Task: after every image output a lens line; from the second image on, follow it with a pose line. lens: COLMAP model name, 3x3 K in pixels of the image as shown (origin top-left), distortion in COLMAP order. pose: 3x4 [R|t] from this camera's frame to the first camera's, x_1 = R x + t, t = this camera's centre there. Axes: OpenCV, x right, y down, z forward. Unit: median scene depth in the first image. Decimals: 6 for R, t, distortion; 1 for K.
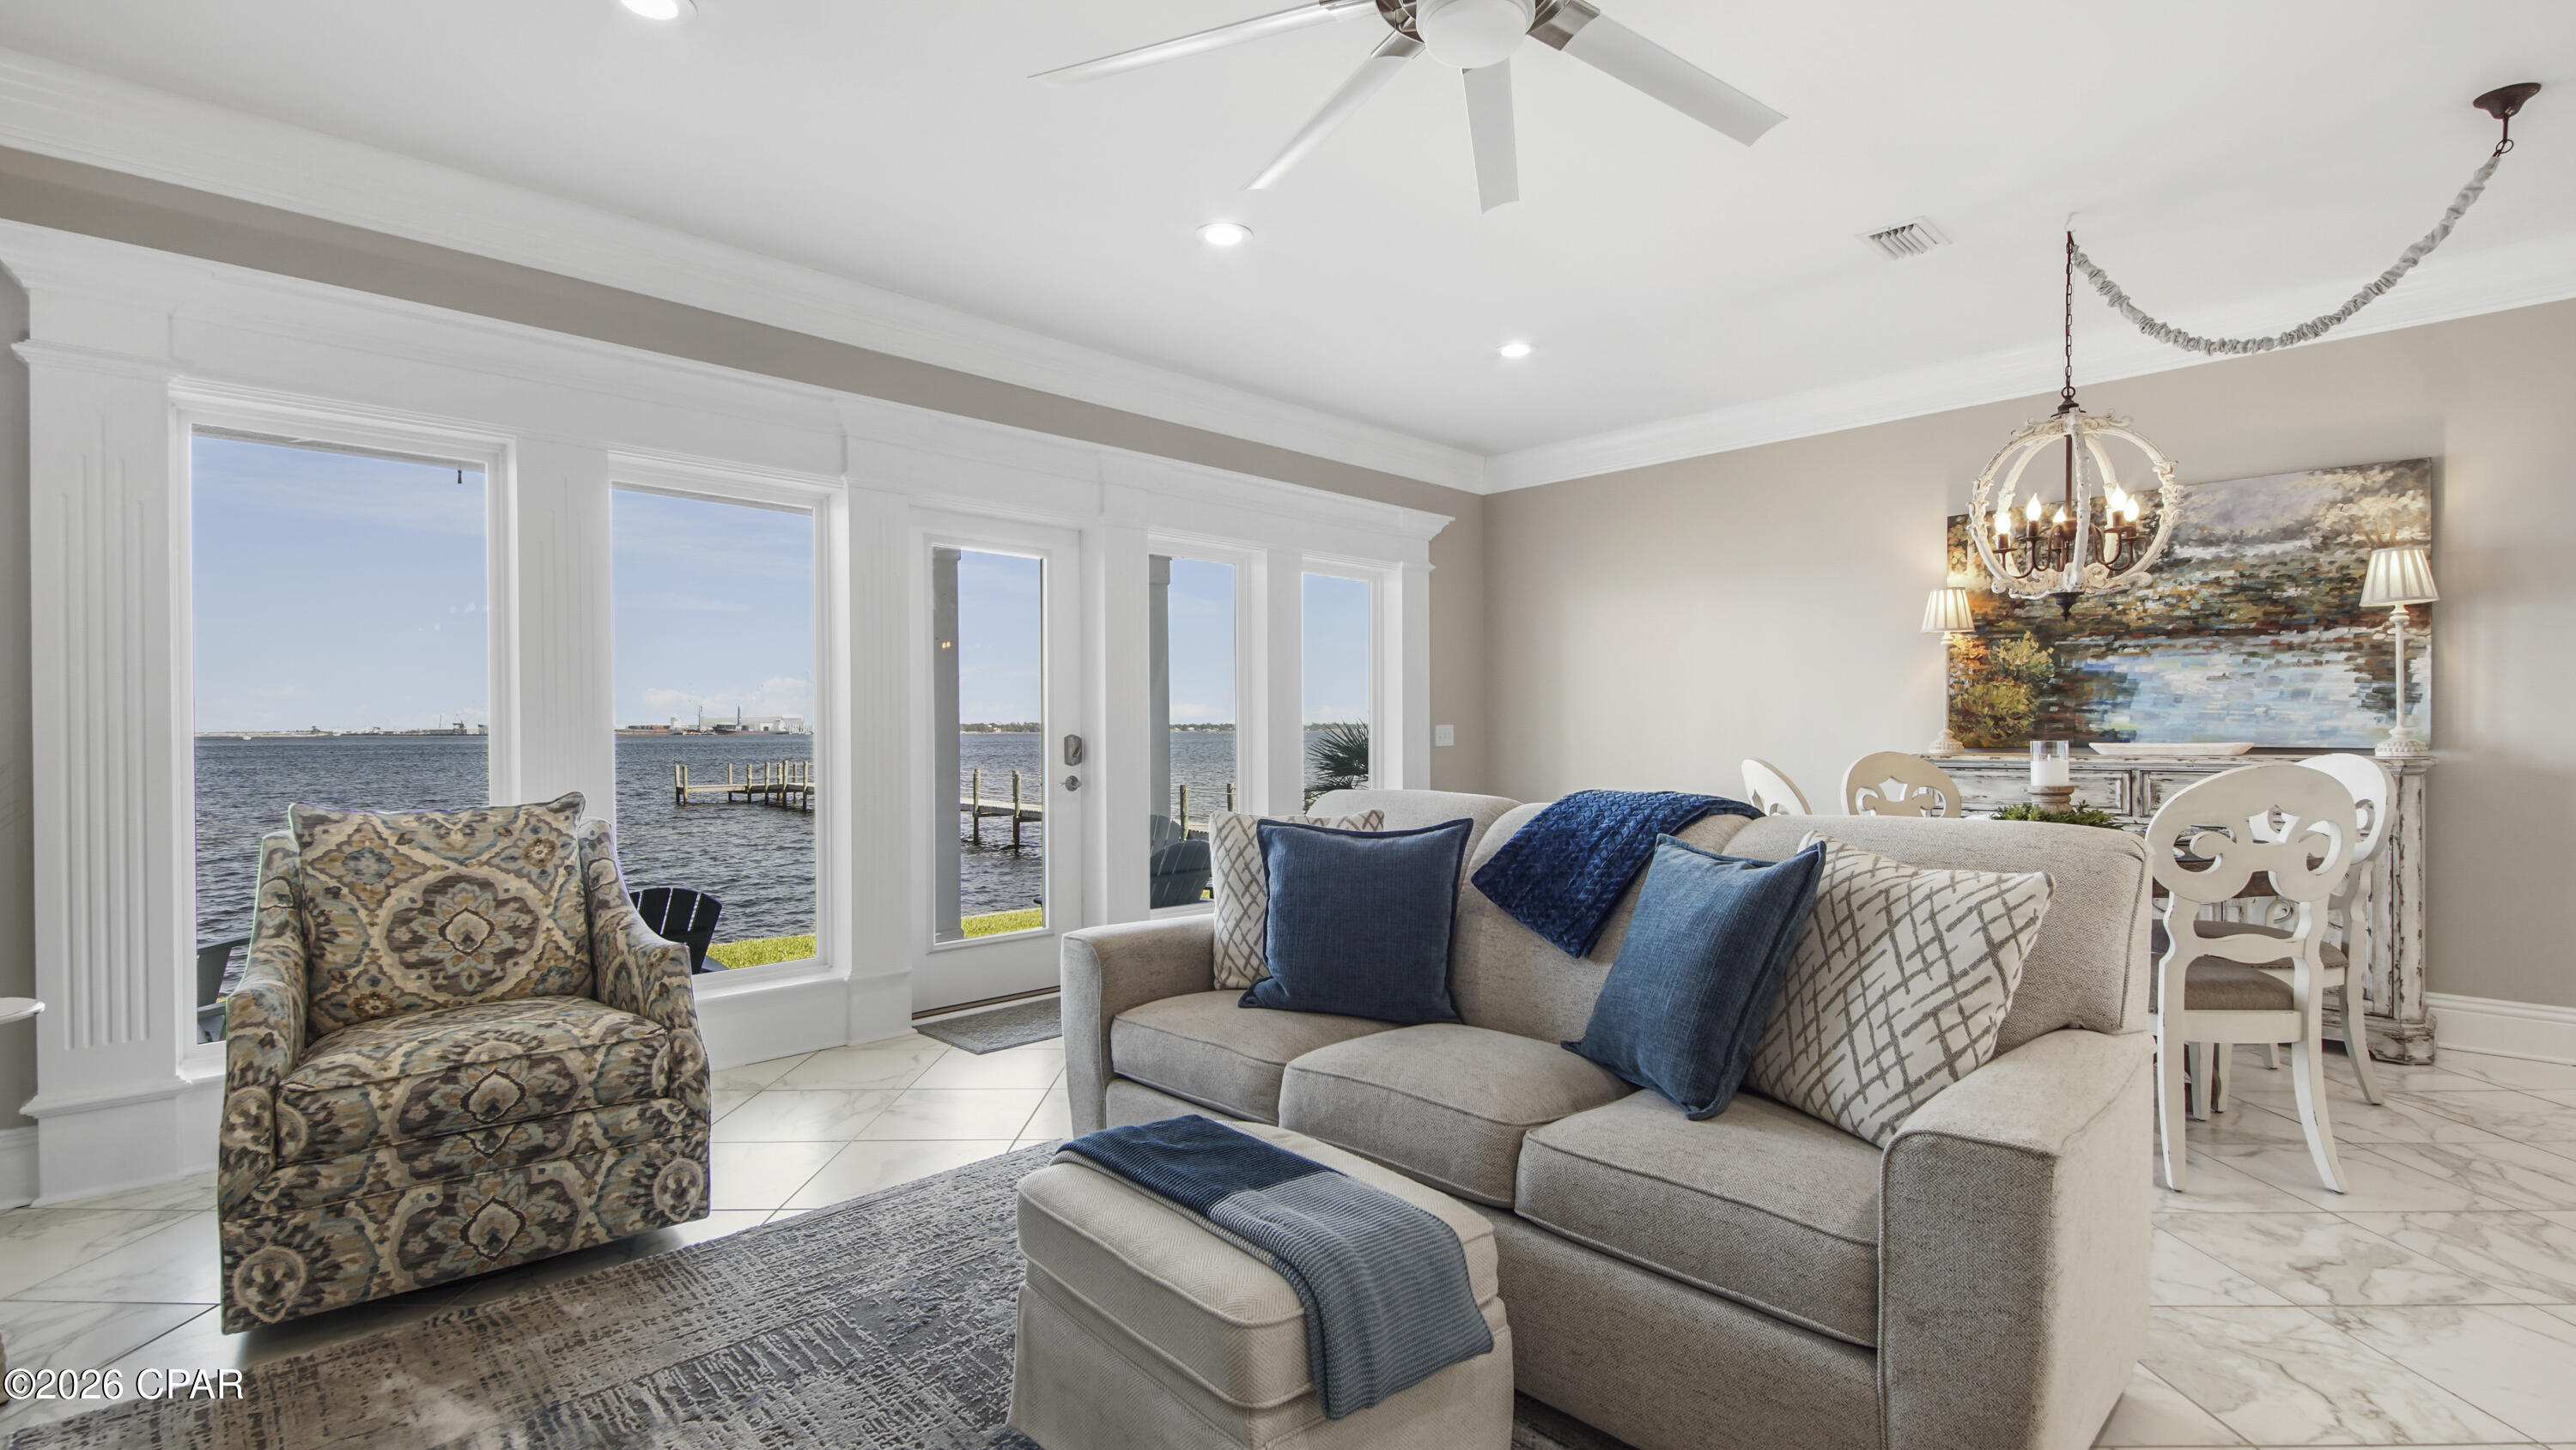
lens RADIAL K [[1138.0, 0, 1288.3], [0, 1138.0, 730.0], [0, 0, 1]] dist [0.024828, -0.014107]
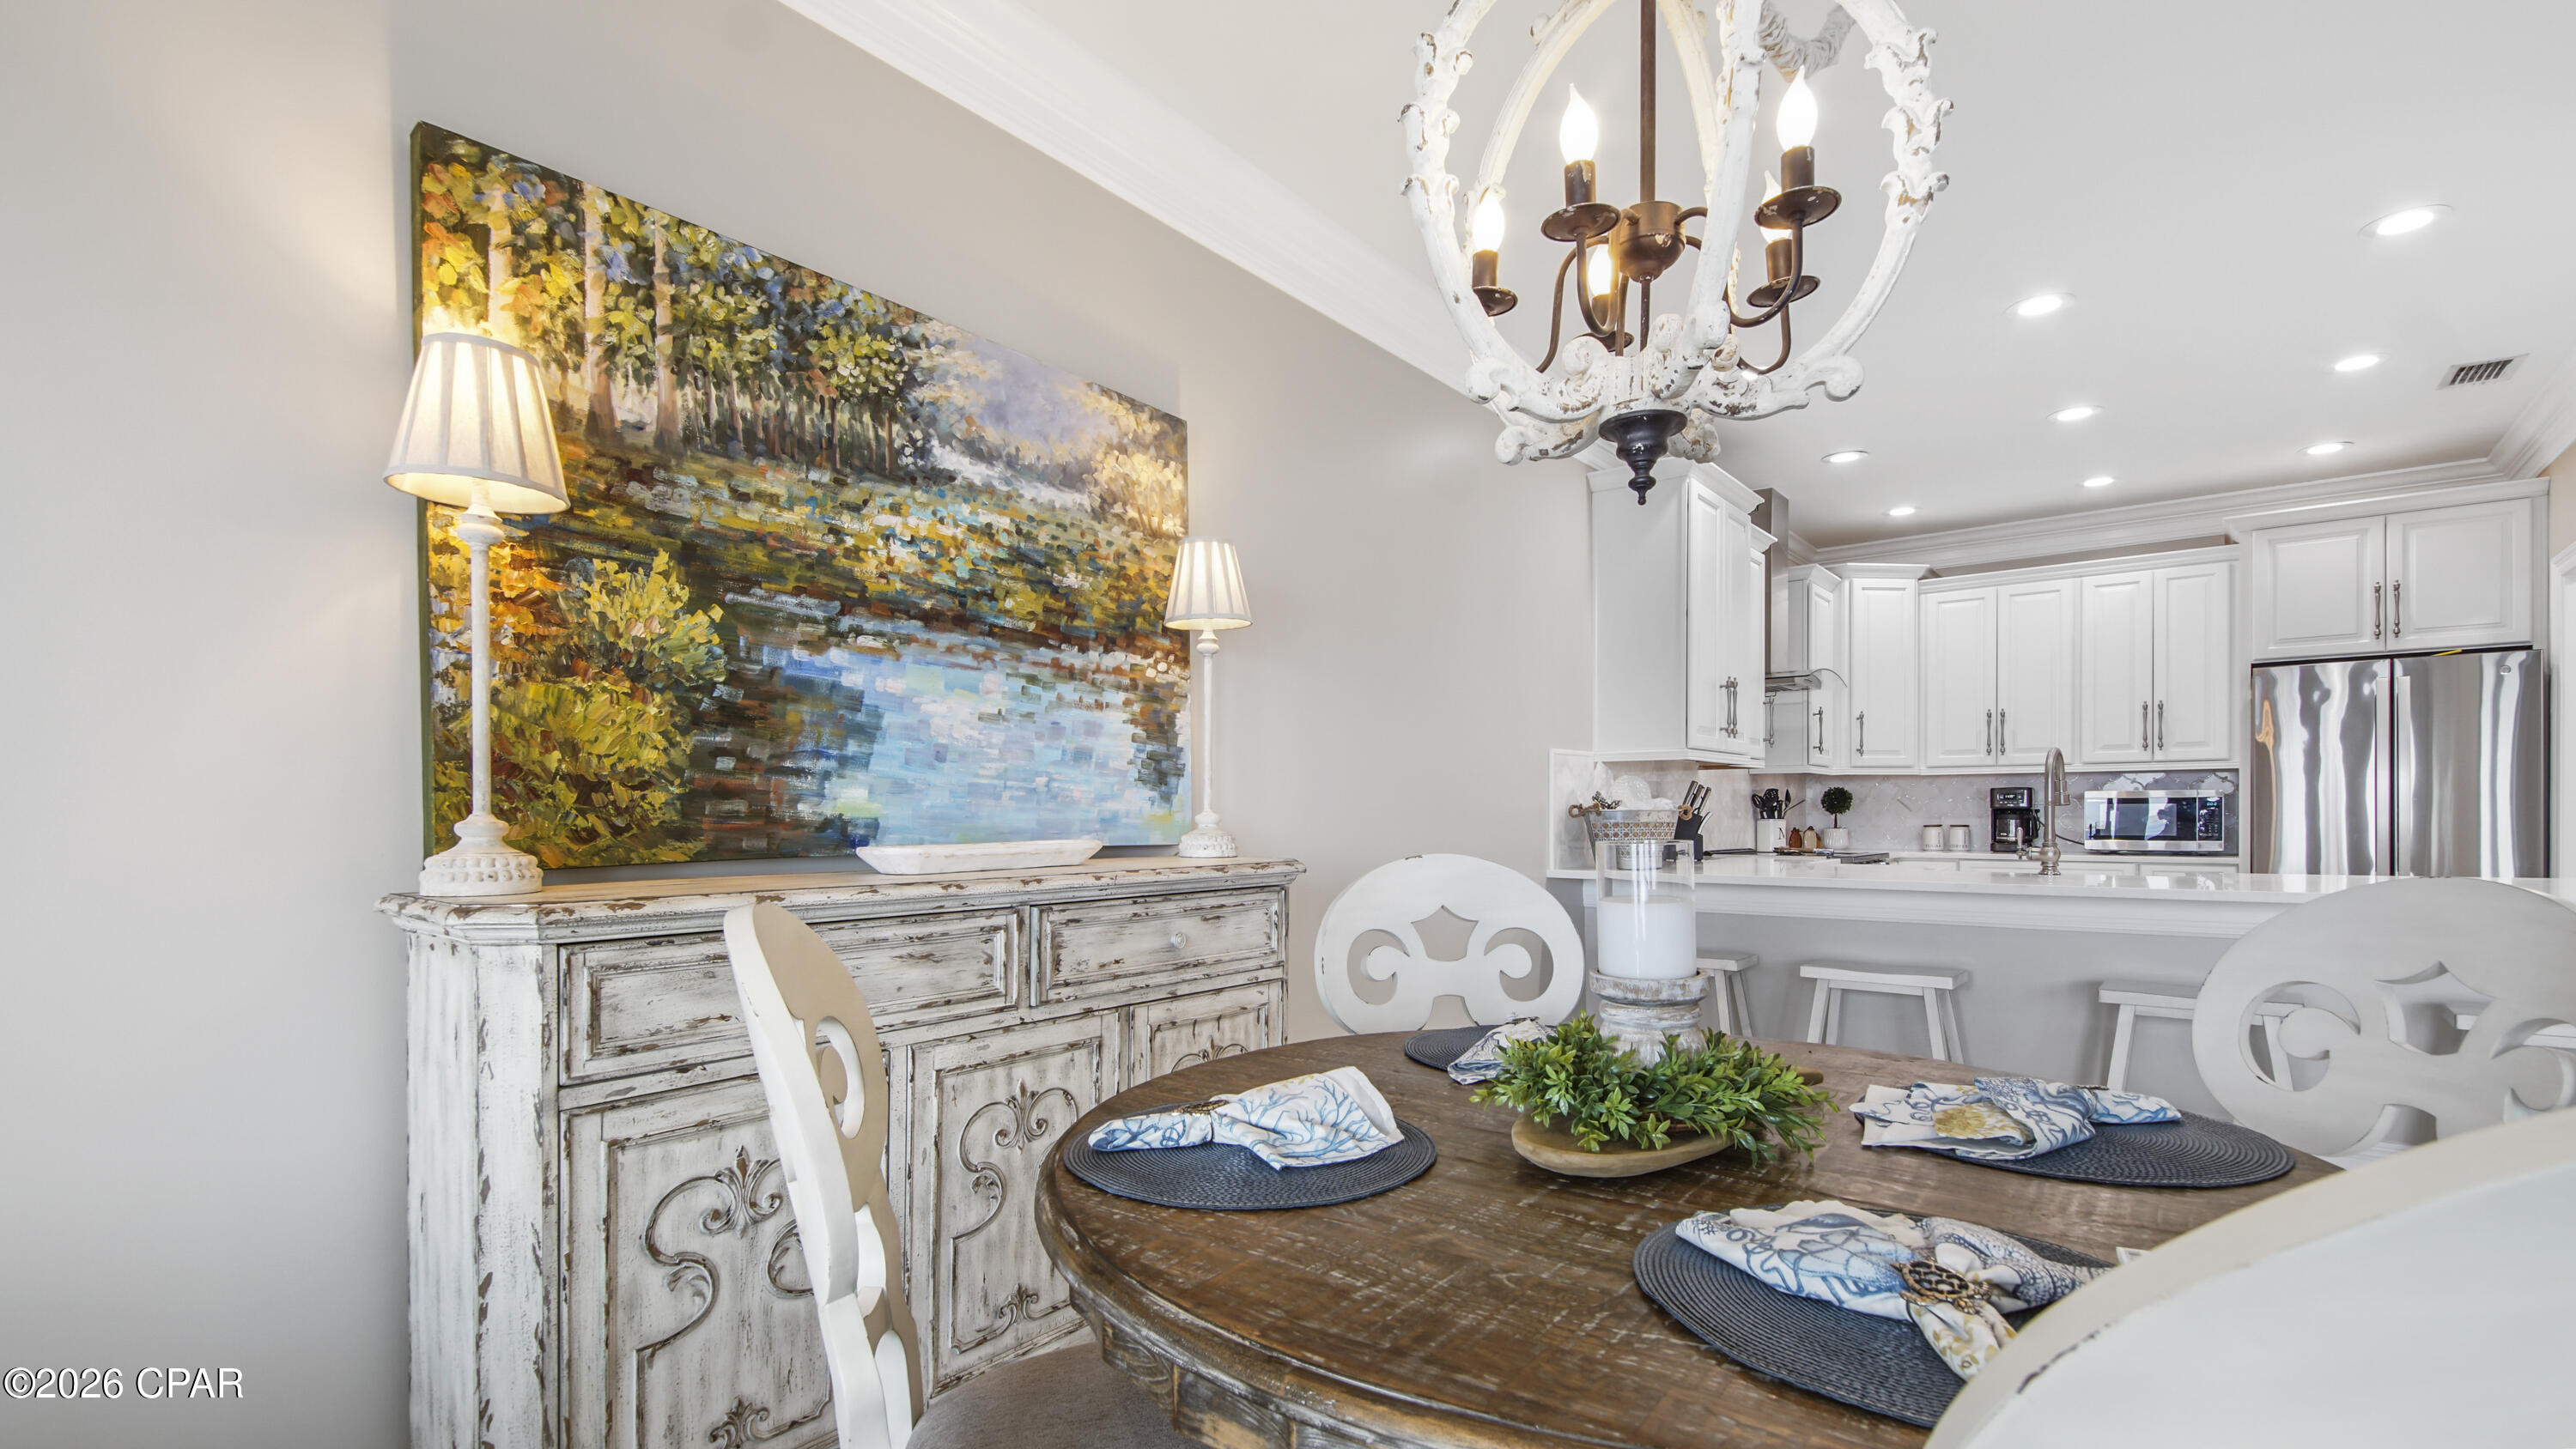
lens RADIAL K [[1137.9, 0, 1275.9], [0, 1137.9, 831.7], [0, 0, 1]] dist [0.024828, -0.014107]
pose [[-0.127763, -0.007204, 0.991779, 0.270581], [0.008454, 0.999929, 0.008352, 0.003536], [-0.991769, 0.009452, -0.127693, 0.919528]]
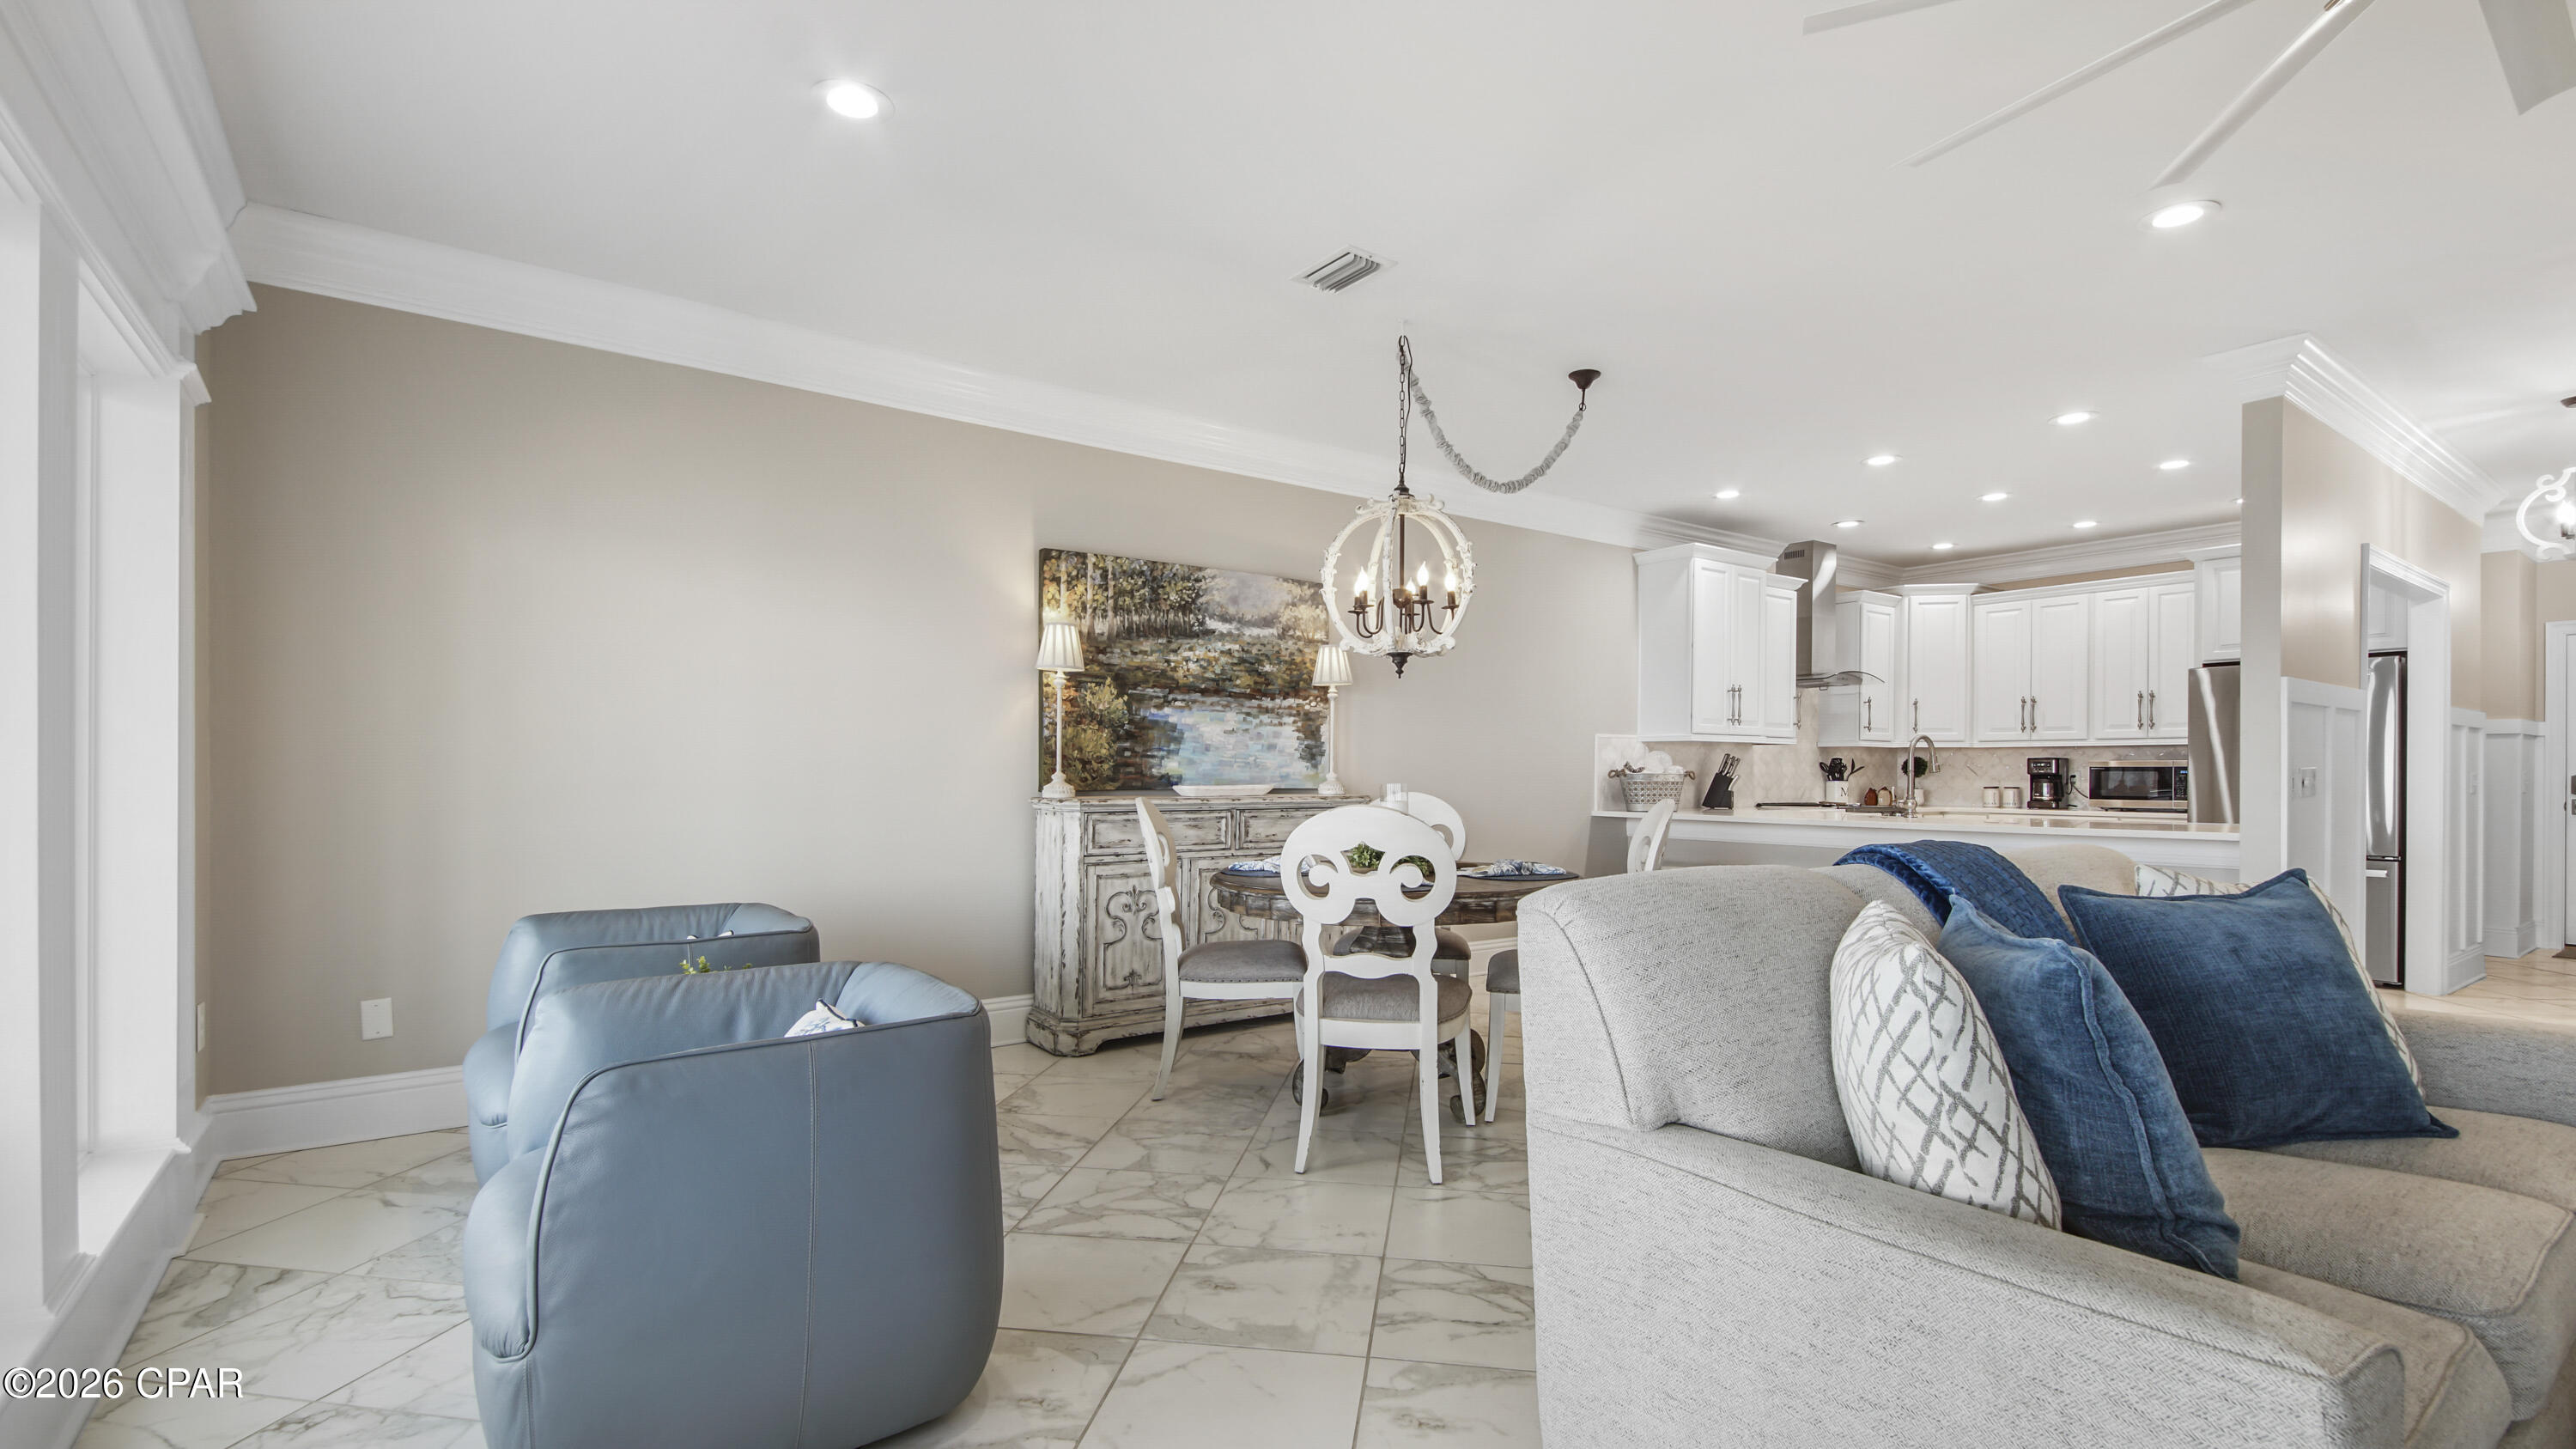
lens RADIAL K [[1138.3, 0, 1283.8], [0, 1138.3, 776.5], [0, 0, 1]] dist [0.024828, -0.014107]
pose [[0.147493, 0.004937, 0.989051, -0.368543], [-0.001829, 0.999987, -0.004719, 0.007635], [-0.989061, -0.001113, 0.147500, 0.749990]]
